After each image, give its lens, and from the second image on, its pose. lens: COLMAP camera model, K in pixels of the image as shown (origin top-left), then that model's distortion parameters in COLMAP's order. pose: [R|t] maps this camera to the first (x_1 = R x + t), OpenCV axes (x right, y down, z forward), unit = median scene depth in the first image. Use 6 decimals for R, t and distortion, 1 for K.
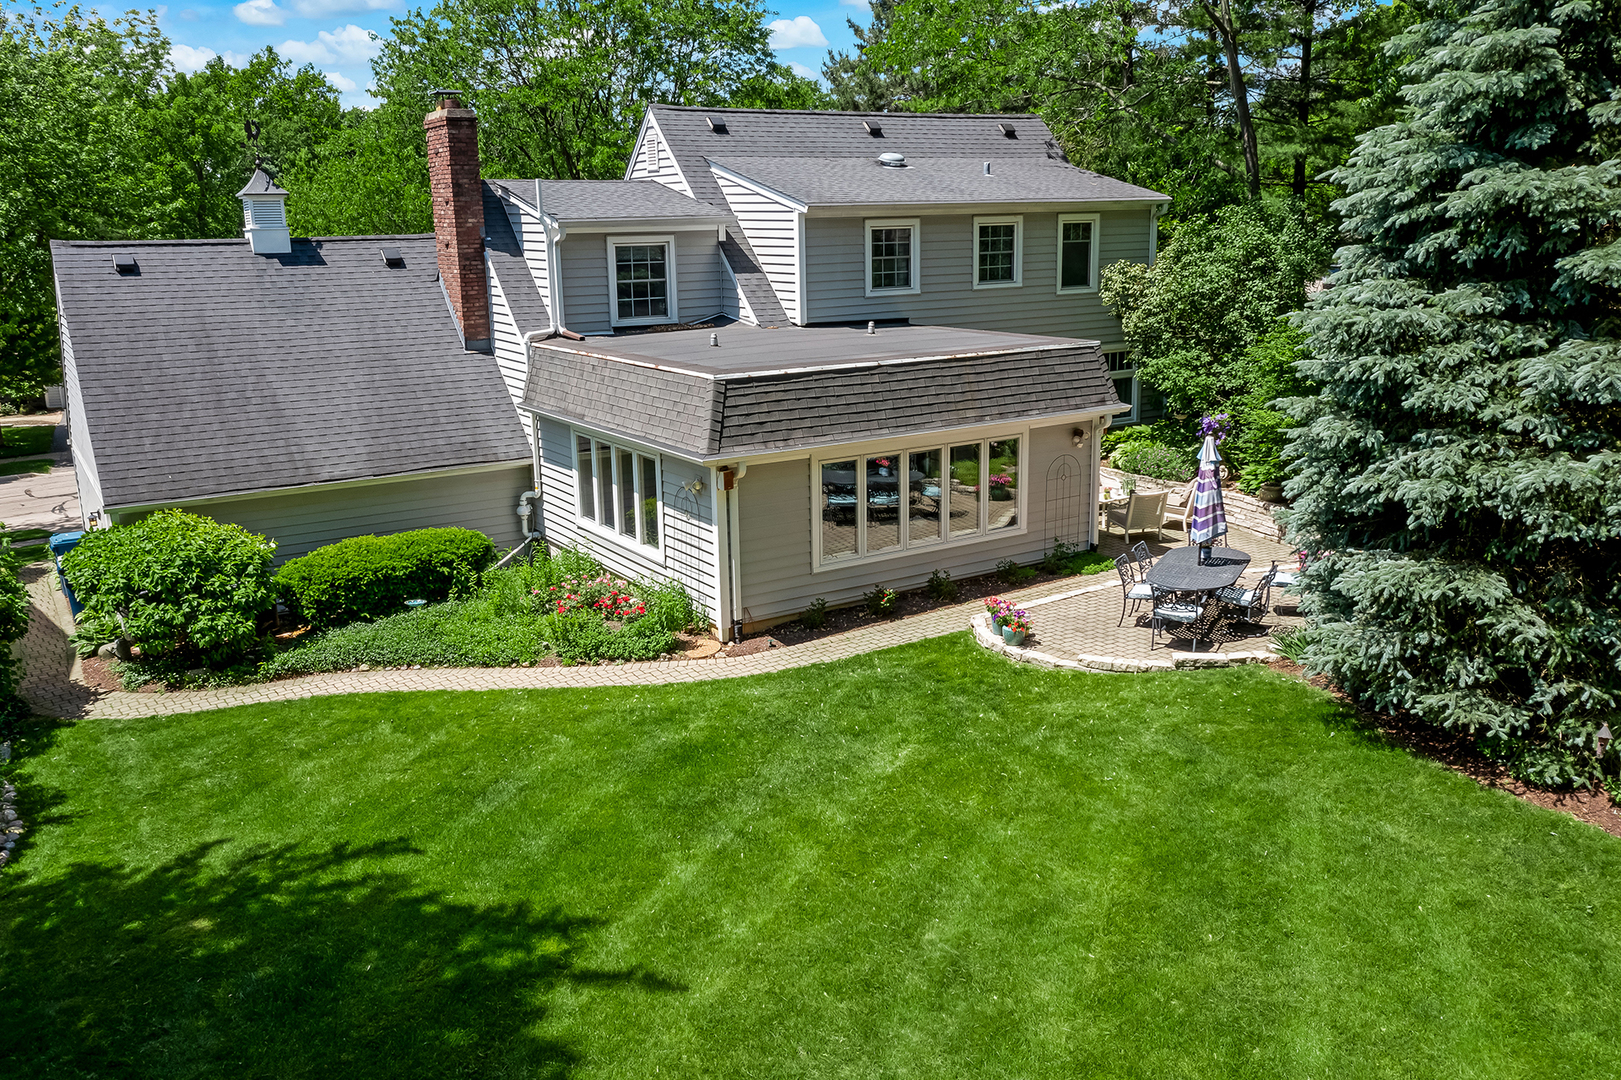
lens RADIAL K [[1318.9, 0, 807.6], [0, 1318.9, 540.4], [0, 0, 1]] dist [-0.010905, 0.022363]
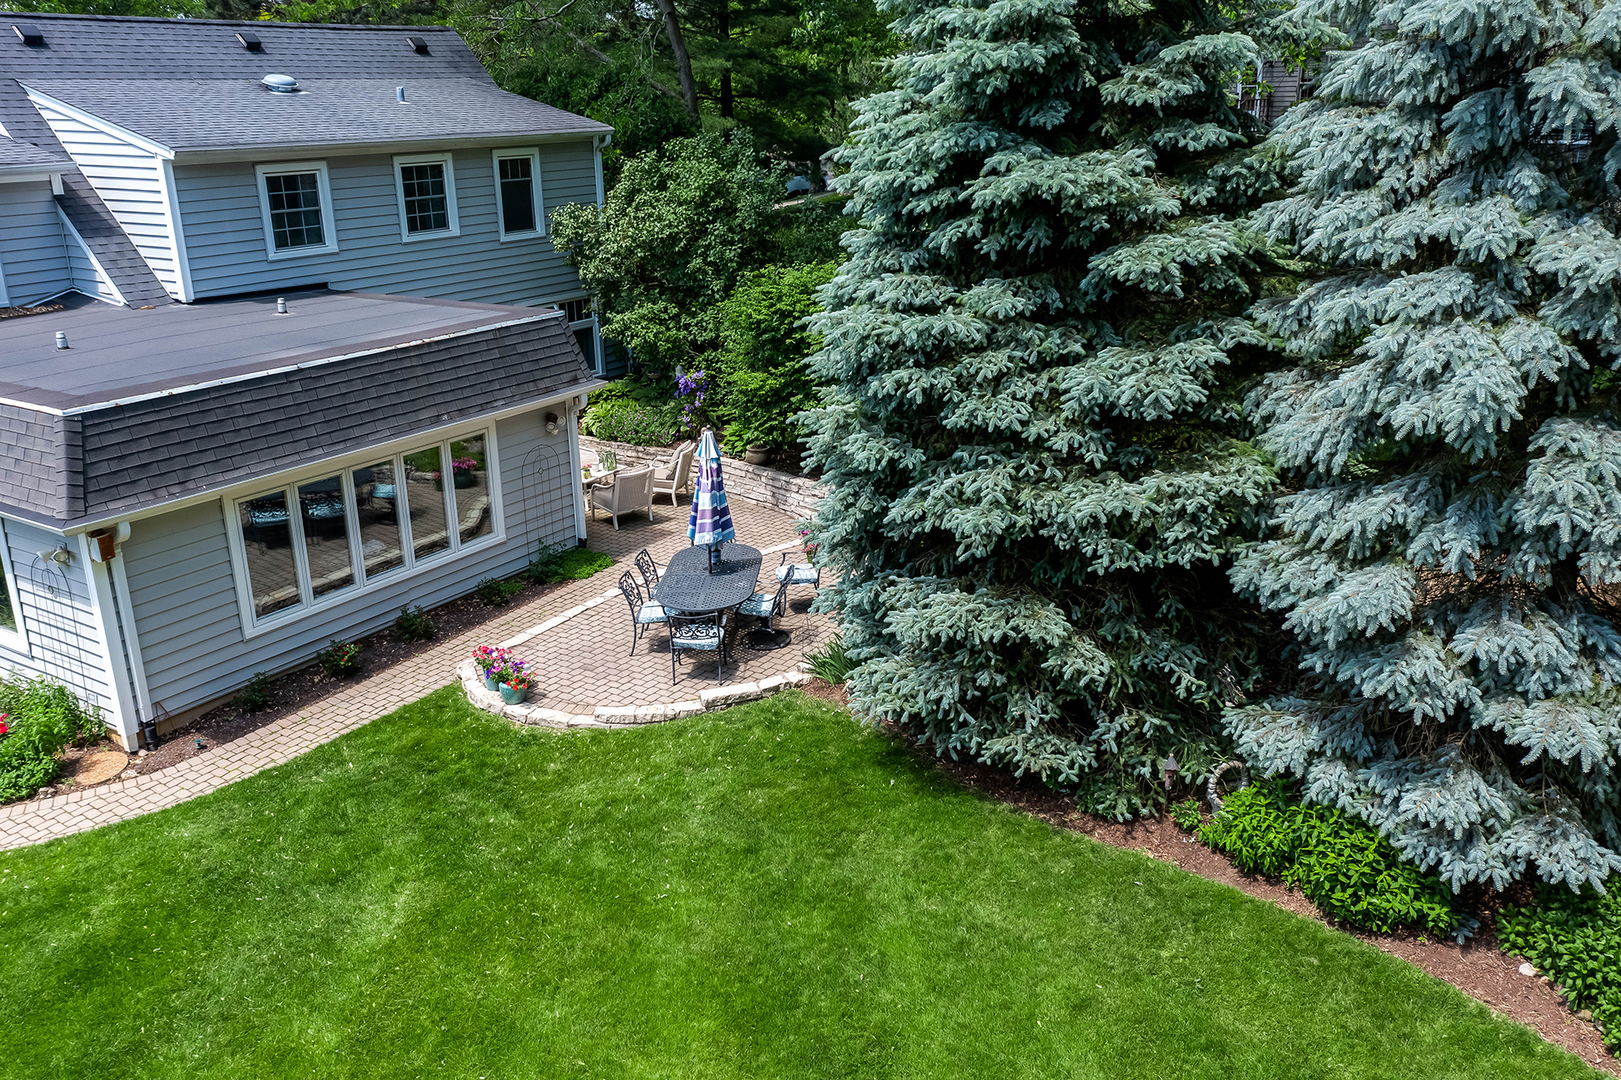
lens RADIAL K [[1318.9, 0, 807.6], [0, 1318.9, 540.4], [0, 0, 1]] dist [-0.010905, 0.022363]
pose [[0.912329, -0.126904, 0.389295, 0.013787], [0.097097, 0.990692, 0.095399, -0.090325], [-0.397778, -0.049236, 0.916159, 0.173592]]
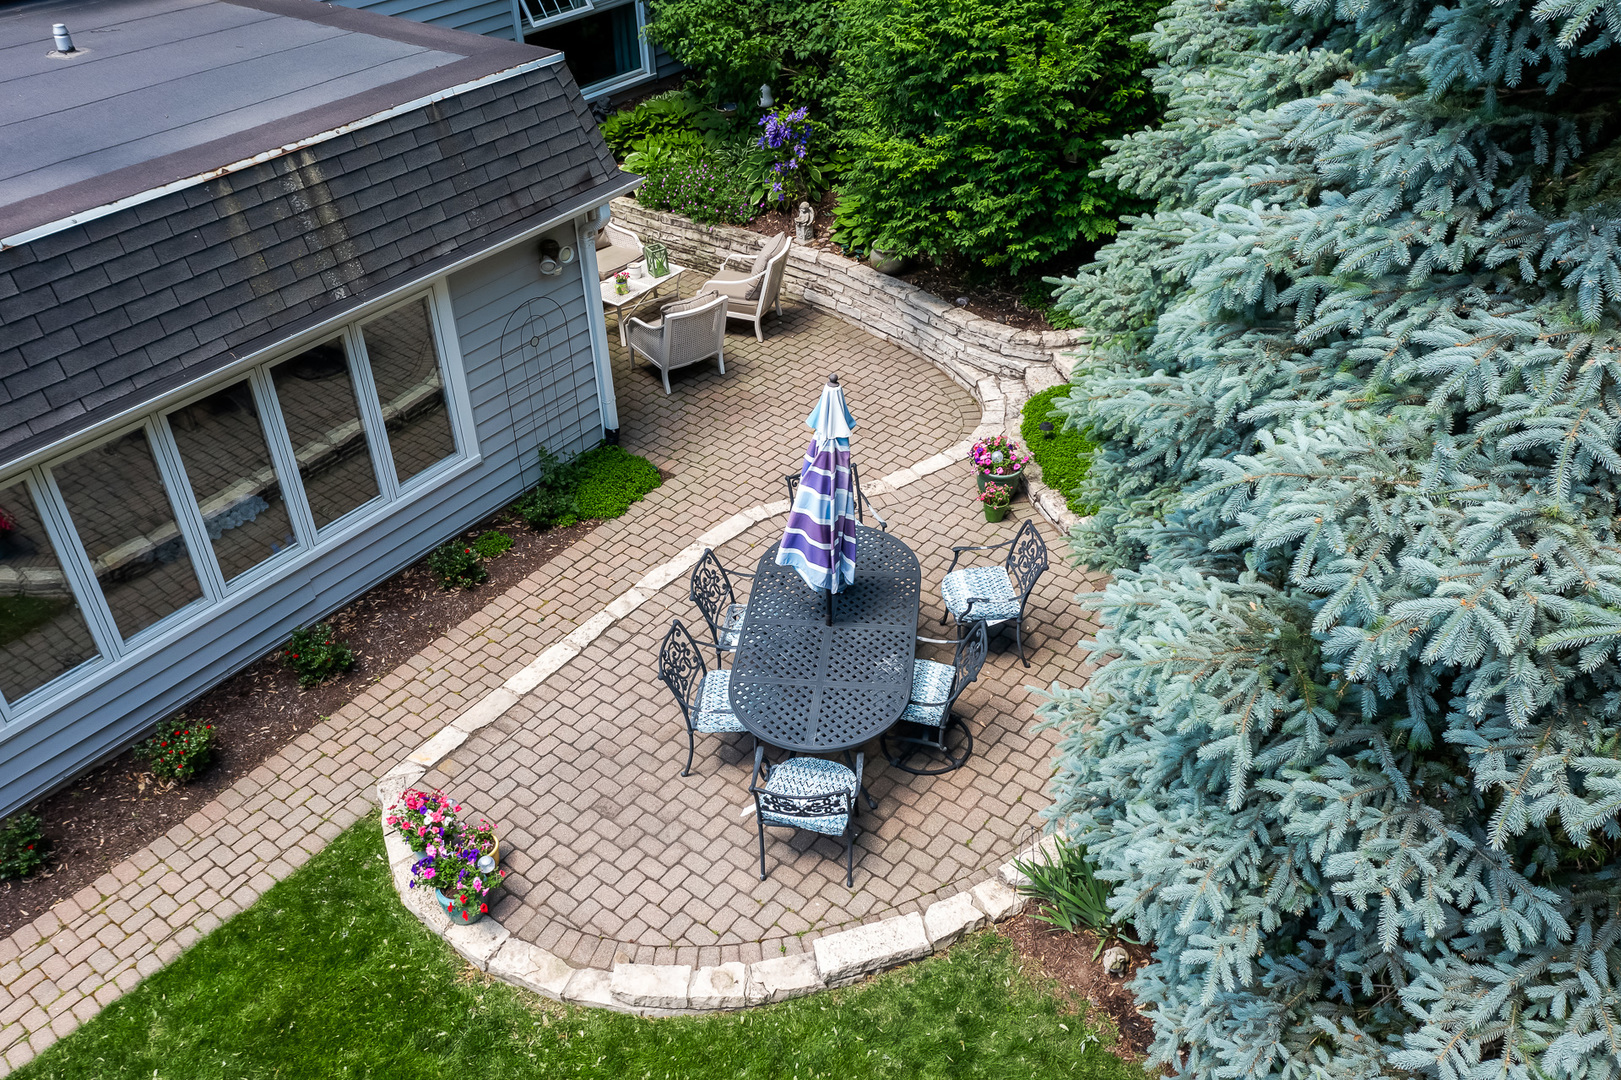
lens RADIAL K [[1318.9, 0, 807.6], [0, 1318.9, 540.4], [0, 0, 1]] dist [-0.010905, 0.022363]
pose [[0.935512, -0.207223, 0.286141, 0.173411], [0.089102, 0.922125, 0.376491, -0.211538], [-0.341876, -0.326716, 0.881123, 0.645536]]
